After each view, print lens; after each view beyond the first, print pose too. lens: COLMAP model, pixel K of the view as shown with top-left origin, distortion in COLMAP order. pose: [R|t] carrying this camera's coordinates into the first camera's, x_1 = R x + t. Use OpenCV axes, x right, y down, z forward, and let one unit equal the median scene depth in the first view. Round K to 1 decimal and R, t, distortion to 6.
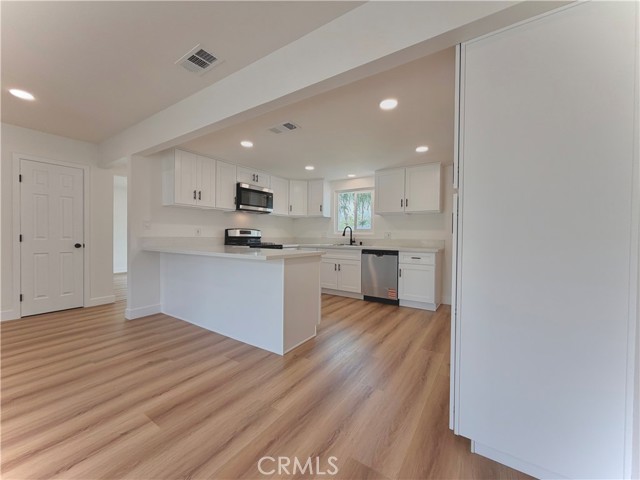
lens RADIAL K [[257.3, 0, 319.2], [0, 257.3, 238.1], [0, 0, 1]] dist [0.000686, 0.000392]
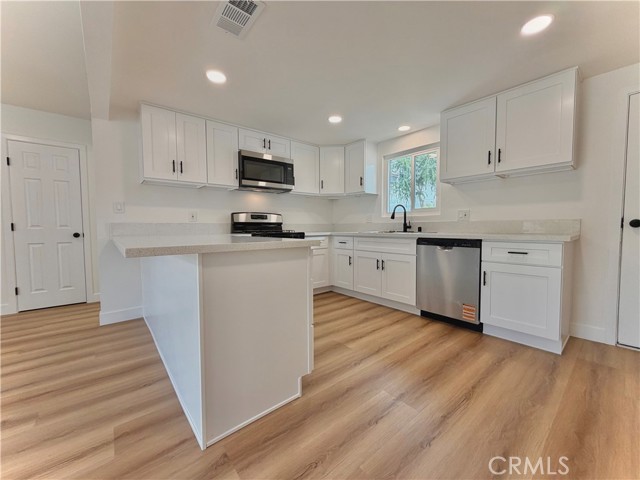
lens RADIAL K [[257.3, 0, 318.4], [0, 257.3, 238.6], [0, 0, 1]] dist [0.000686, 0.000392]
pose [[0.958429, -0.004819, -0.285292, 0.121313], [0.015063, 0.999318, 0.033723, 0.021786], [0.284935, -0.036618, 0.957847, 0.343358]]
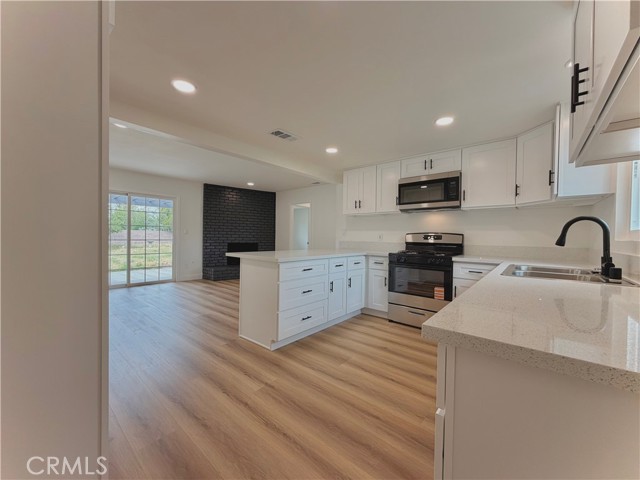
lens RADIAL K [[257.3, 0, 316.1], [0, 257.3, 237.4], [0, 0, 1]] dist [0.000686, 0.000392]
pose [[-0.126929, -0.009452, -0.991867, 0.586993], [-0.027524, 0.999603, -0.006003, -0.009754], [0.991530, 0.026538, -0.127139, 0.857105]]
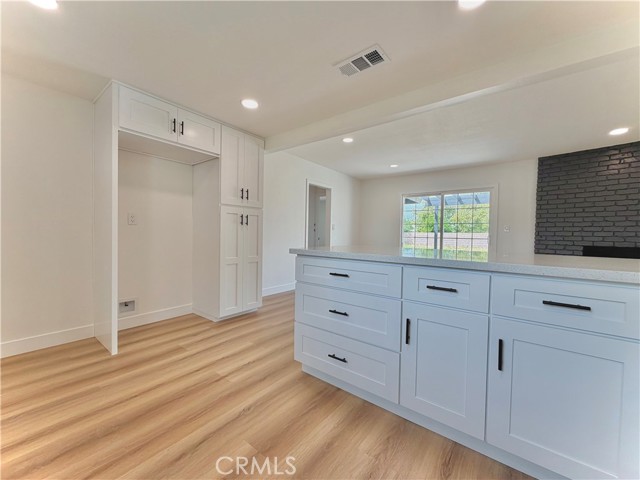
lens RADIAL K [[257.3, 0, 321.7], [0, 257.3, 243.4], [0, 0, 1]] dist [0.000686, 0.000392]
pose [[-0.997280, -0.032251, 0.066273, -0.065937], [-0.029168, 0.998470, 0.046978, 0.005164], [-0.067686, 0.044917, -0.996695, 1.135422]]
